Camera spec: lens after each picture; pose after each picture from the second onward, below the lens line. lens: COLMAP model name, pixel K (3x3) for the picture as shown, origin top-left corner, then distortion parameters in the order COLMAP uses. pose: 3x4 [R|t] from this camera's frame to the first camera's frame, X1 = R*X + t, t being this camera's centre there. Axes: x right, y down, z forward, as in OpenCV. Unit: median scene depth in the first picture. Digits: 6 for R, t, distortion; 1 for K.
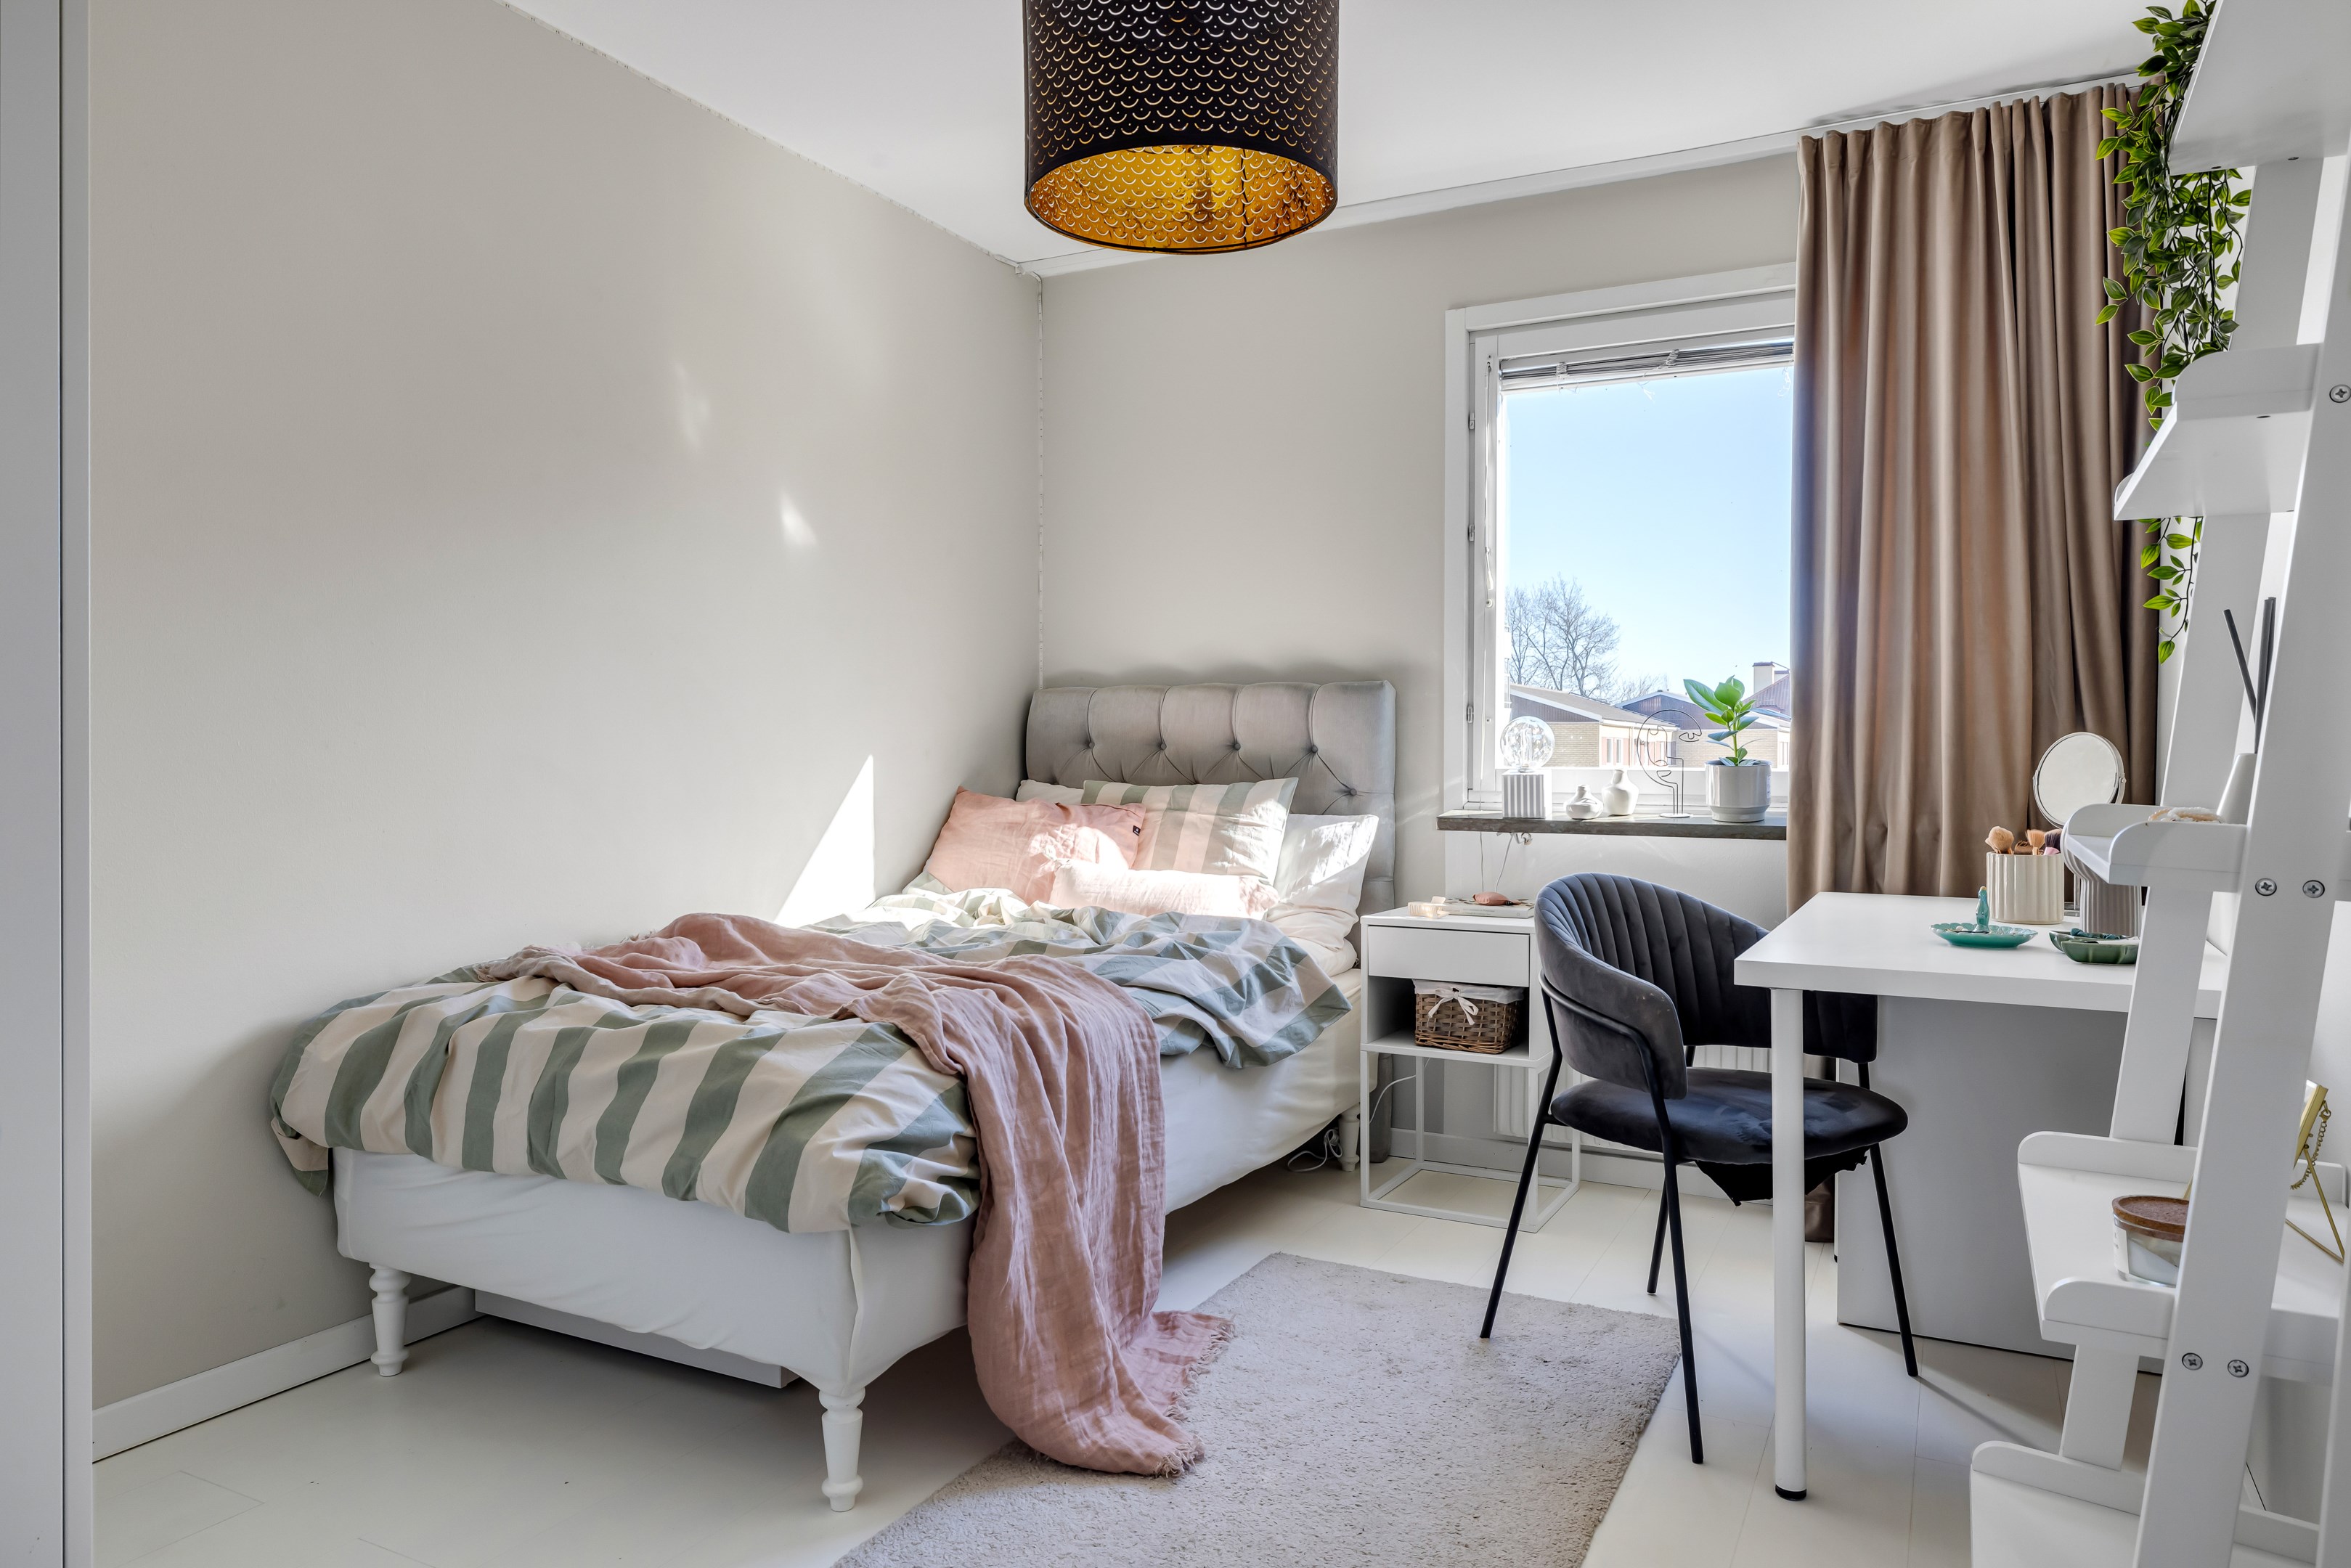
lens RADIAL K [[1405.7, 0, 1174.9], [0, 1405.7, 777.4], [0, 0, 1]] dist [0.002160, -0.000403]
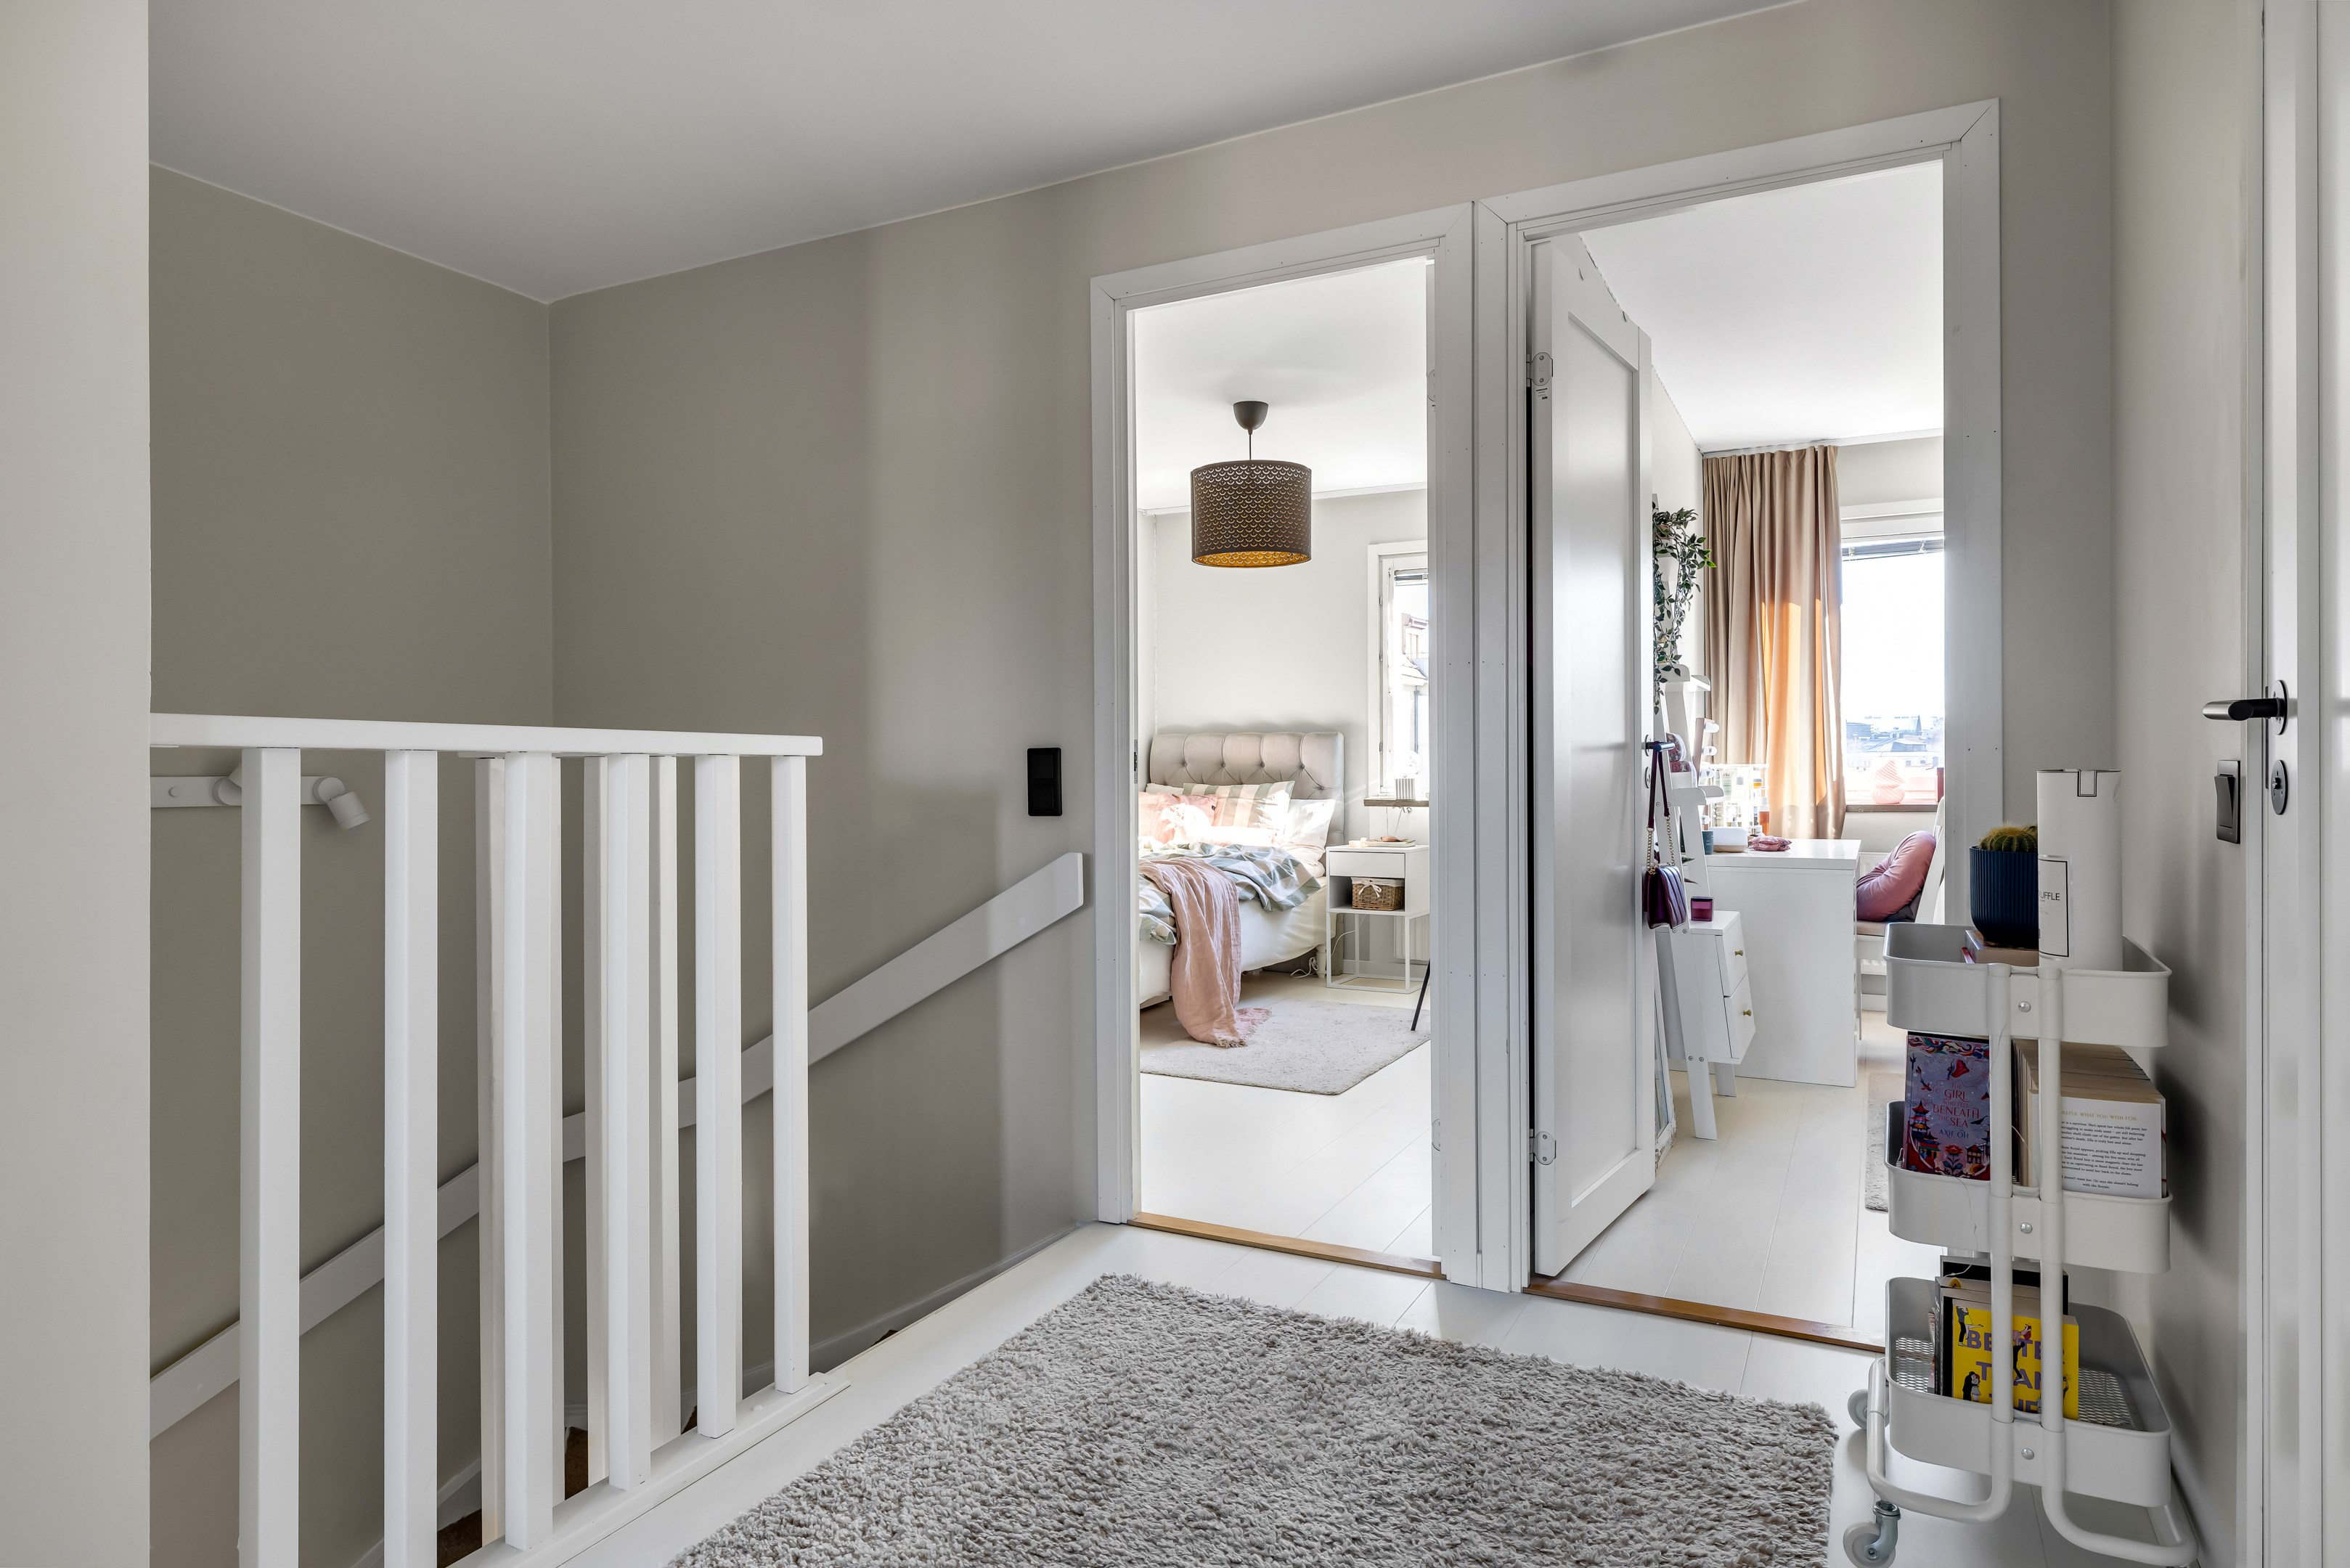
lens RADIAL K [[1405.2, 0, 1167.1], [0, 1405.2, 786.2], [0, 0, 1]] dist [0.002160, -0.000403]
pose [[0.999950, -0.004553, 0.008903, -0.115178], [0.004604, 0.999973, -0.005681, 0.019331], [-0.008877, 0.005721, 0.999944, -1.024586]]
